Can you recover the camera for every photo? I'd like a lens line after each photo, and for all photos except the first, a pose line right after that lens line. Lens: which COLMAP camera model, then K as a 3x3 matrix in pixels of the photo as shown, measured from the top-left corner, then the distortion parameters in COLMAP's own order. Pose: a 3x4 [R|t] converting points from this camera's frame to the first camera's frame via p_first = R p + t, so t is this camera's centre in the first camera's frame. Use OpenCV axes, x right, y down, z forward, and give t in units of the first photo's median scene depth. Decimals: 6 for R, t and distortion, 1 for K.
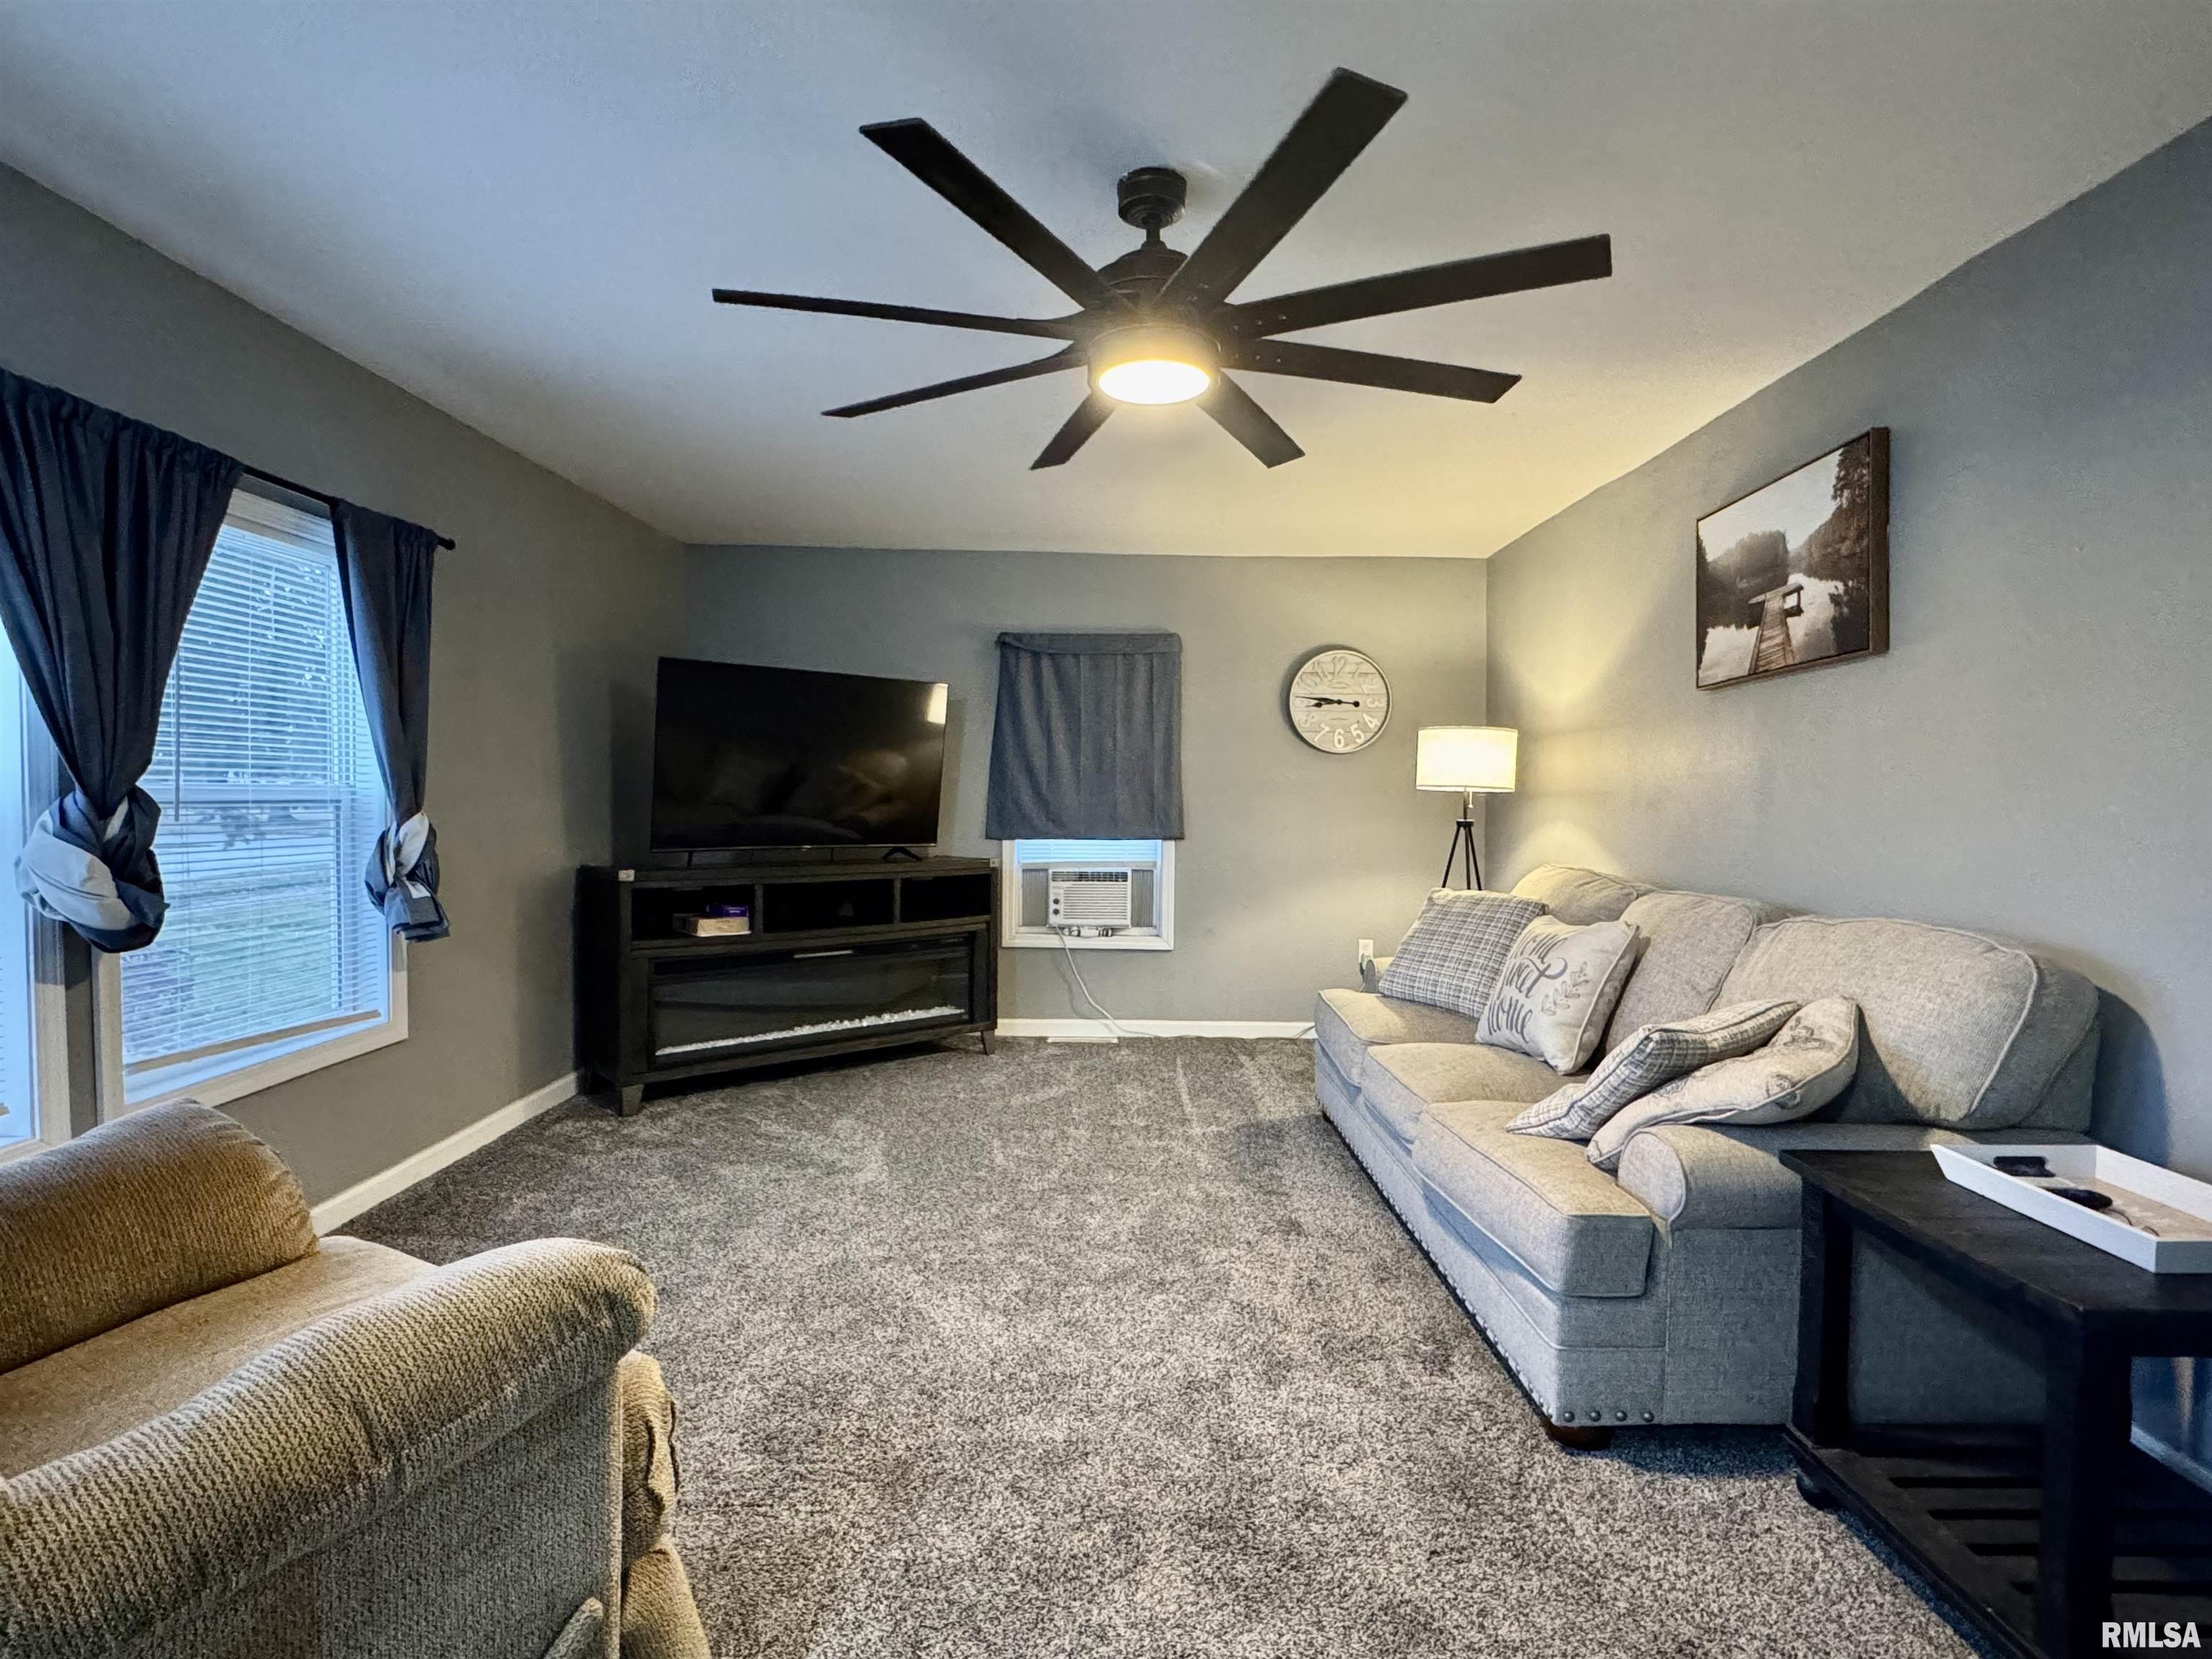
lens RADIAL K [[1107.1, 0, 1106.0], [0, 1107.1, 829.5], [0, 0, 1]] dist [-0.001092, 0.000638]
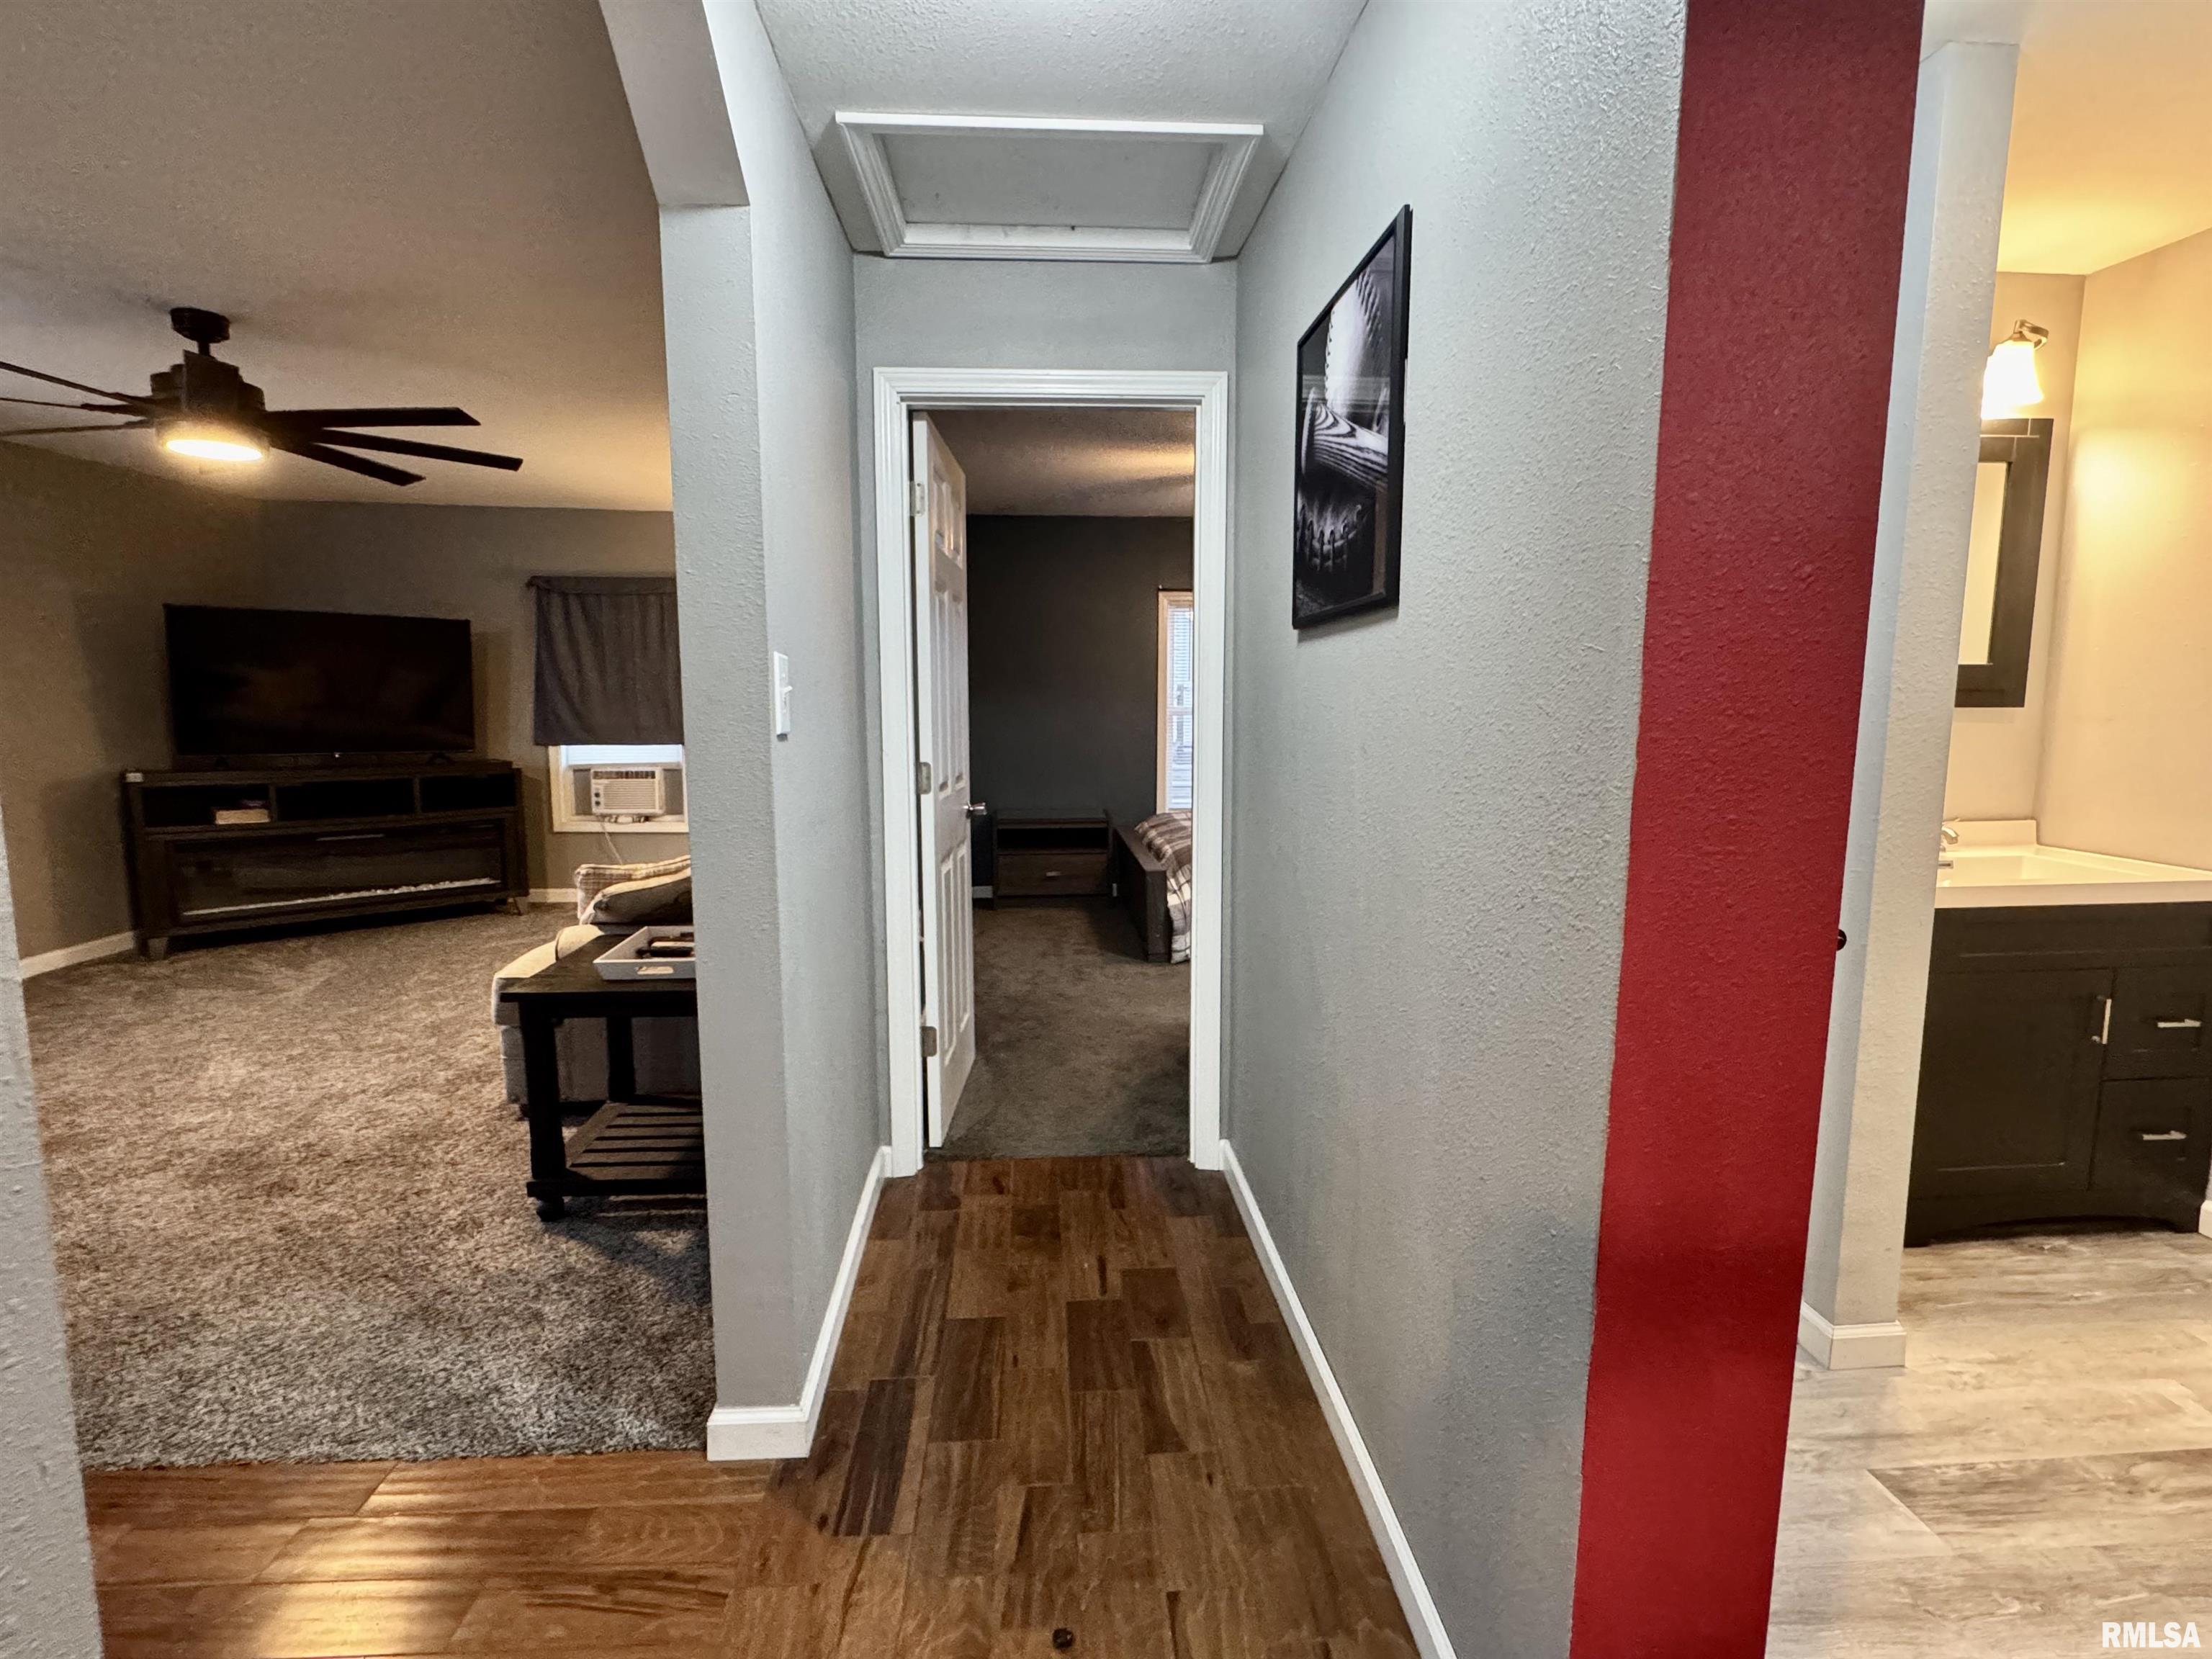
lens RADIAL K [[1051.4, 0, 1106.0], [0, 1051.4, 829.5], [0, 0, 1]] dist [0.001597, -0.001108]
pose [[0.997903, -0.012921, 0.063428, 0.796629], [0.006808, 0.995390, 0.095673, -0.010065], [-0.064372, -0.095040, 0.993390, -0.385526]]
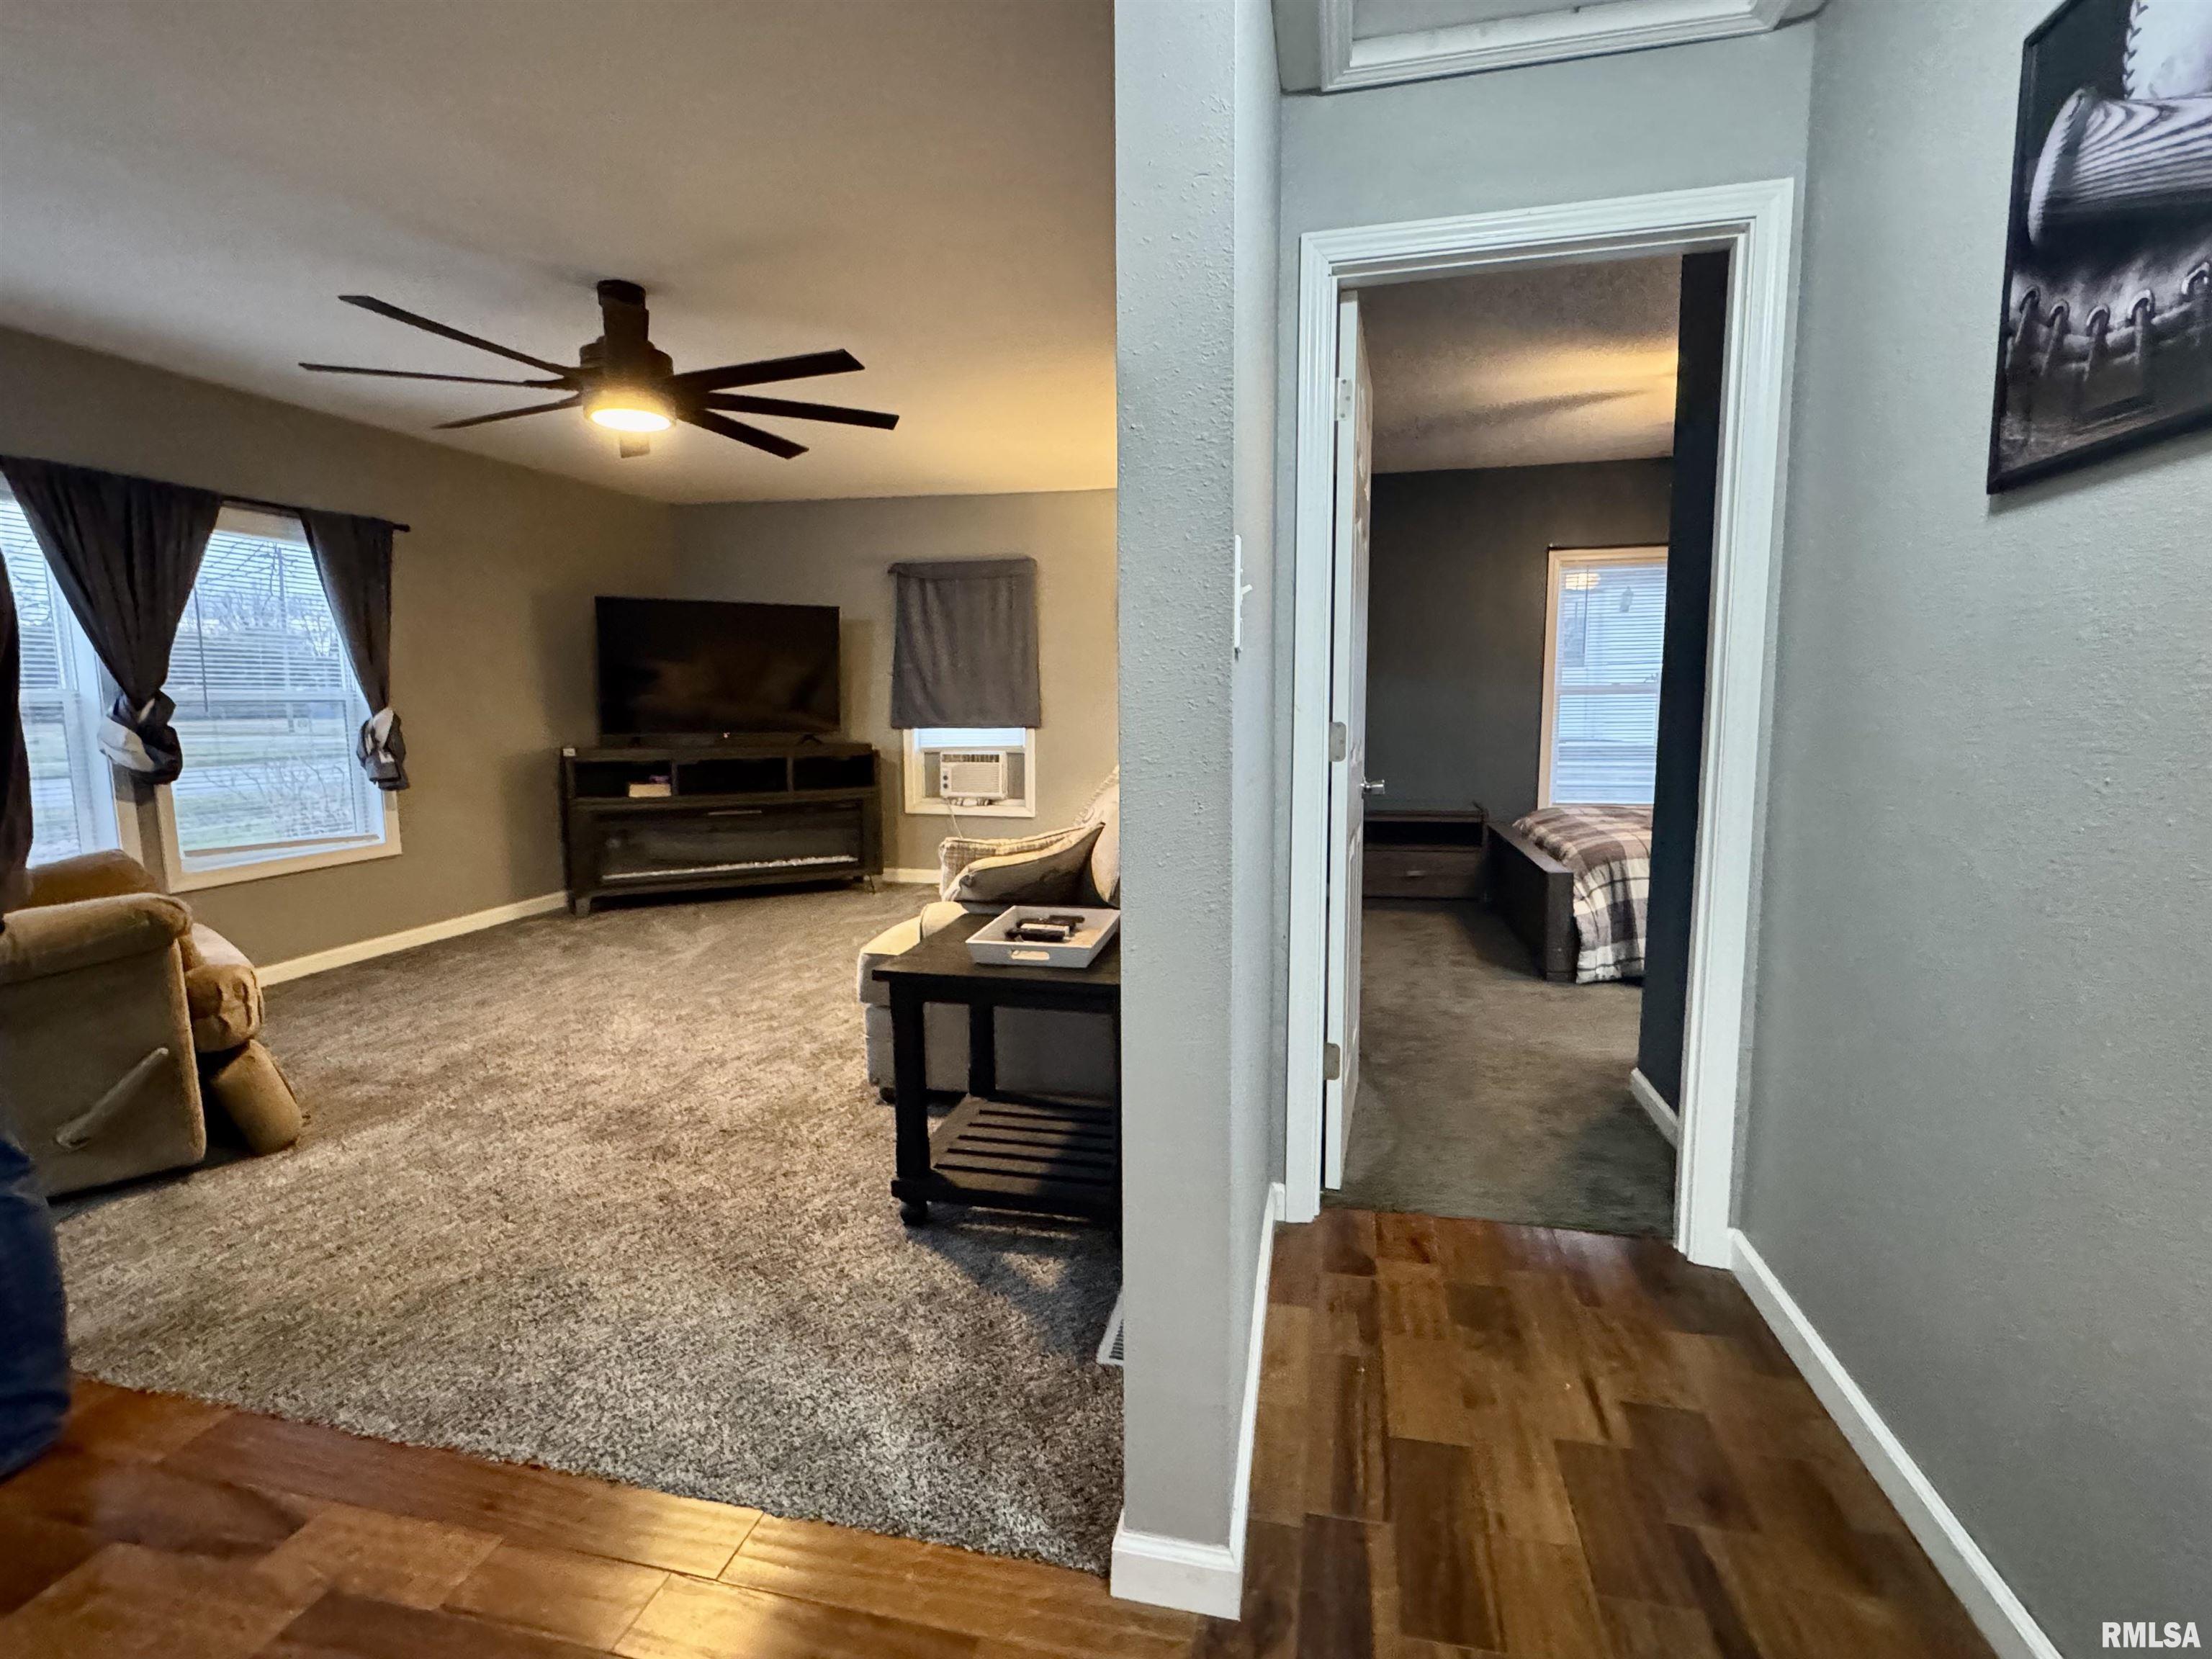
lens RADIAL K [[1051.4, 0, 1106.0], [0, 1051.4, 829.5], [0, 0, 1]] dist [0.001597, -0.001108]
pose [[0.975750, 0.014744, -0.218391, 0.699956], [0.005621, 0.995712, 0.092335, 0.024585], [0.218816, -0.091323, 0.971483, -0.232701]]
